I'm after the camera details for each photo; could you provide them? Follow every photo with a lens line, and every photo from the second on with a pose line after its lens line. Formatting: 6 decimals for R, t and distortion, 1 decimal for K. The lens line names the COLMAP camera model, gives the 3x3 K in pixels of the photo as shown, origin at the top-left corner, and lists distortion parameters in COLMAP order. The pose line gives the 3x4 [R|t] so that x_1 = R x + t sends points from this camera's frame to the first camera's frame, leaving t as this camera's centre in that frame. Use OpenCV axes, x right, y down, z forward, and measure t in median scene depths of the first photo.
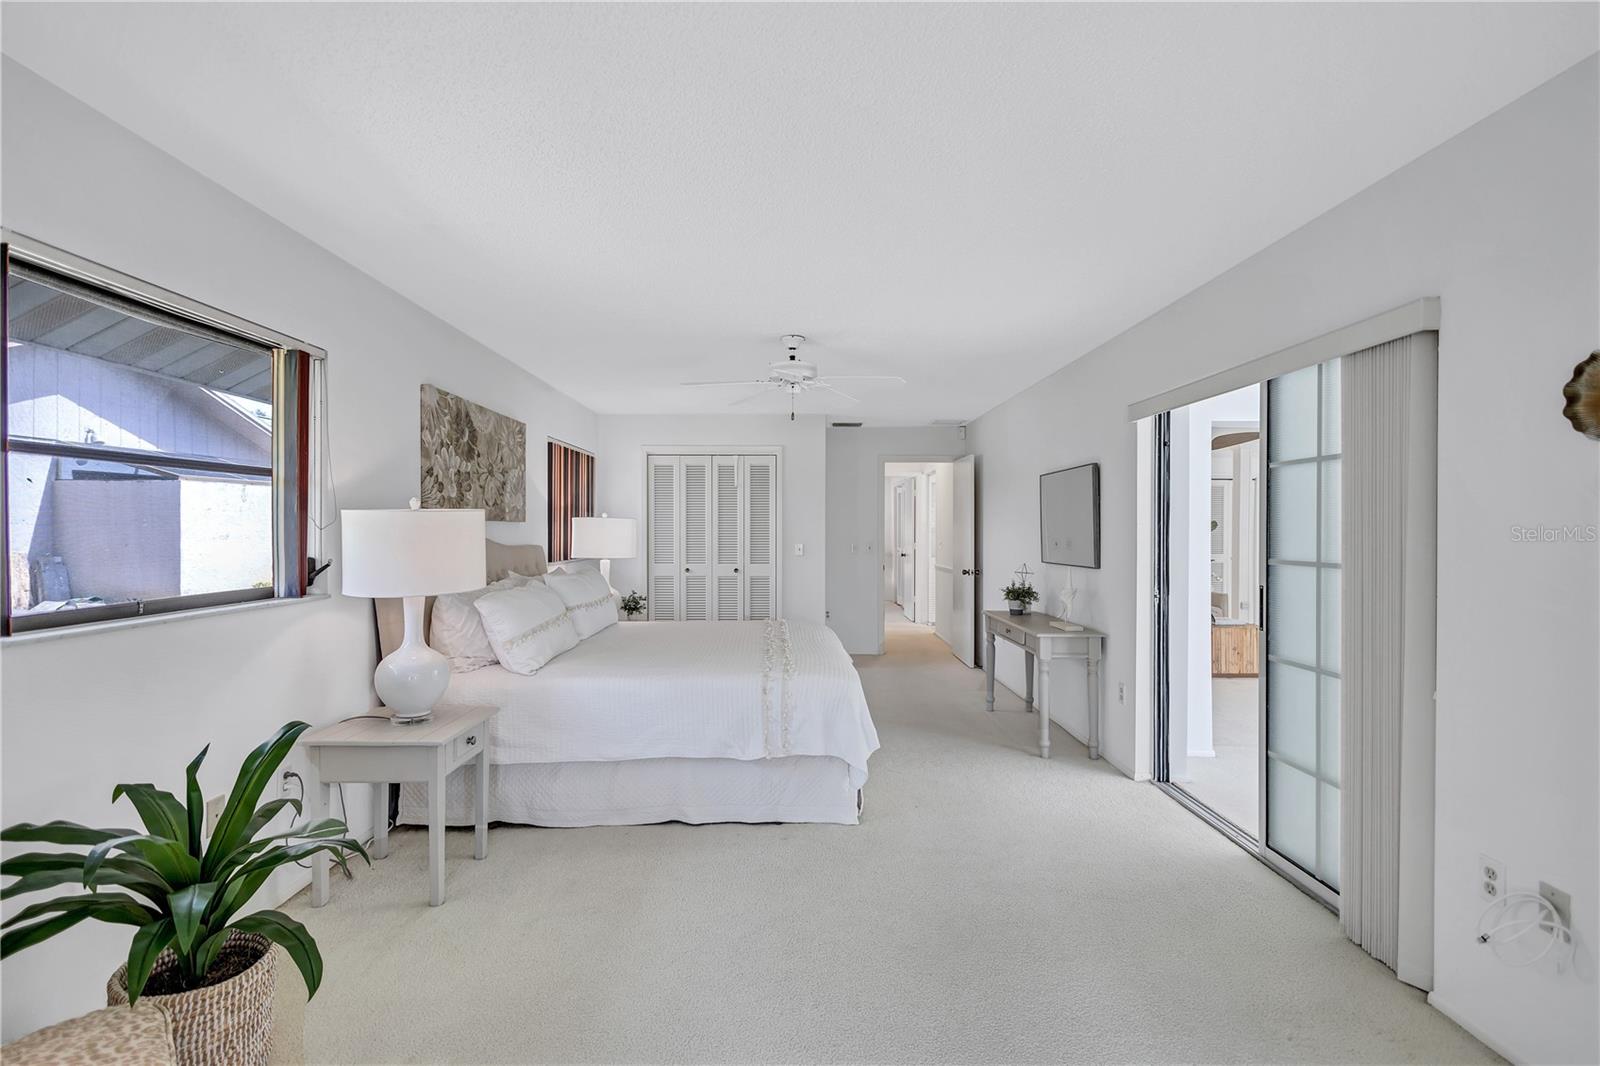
lens RADIAL K [[728.1, 0, 800.0], [0, 728.1, 533.0], [0, 0, 1]] dist [-0.001023, -0.000143]
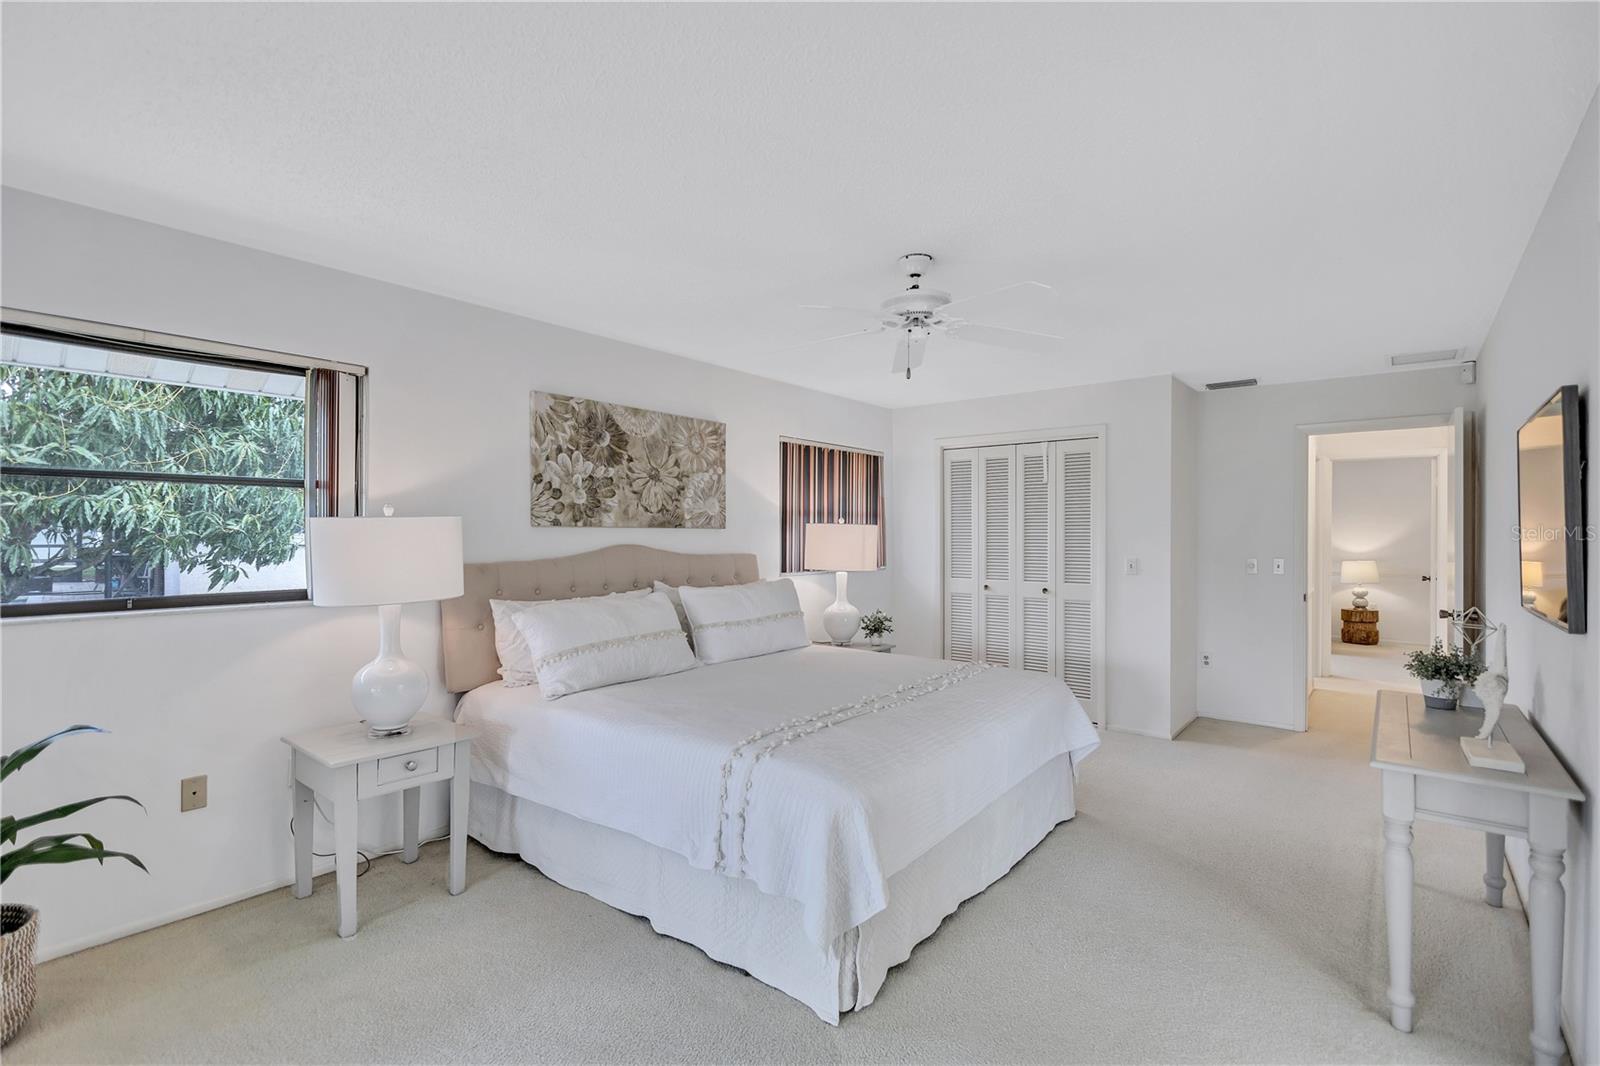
lens RADIAL K [[734.2, 0, 800.0], [0, 734.2, 533.0], [0, 0, 1]] dist [0.004027, -0.000030]
pose [[0.772763, 0.001529, -0.634693, 0.338215], [-0.007236, 0.999953, -0.006402, -0.005064], [0.634654, 0.009540, 0.772738, 0.381624]]
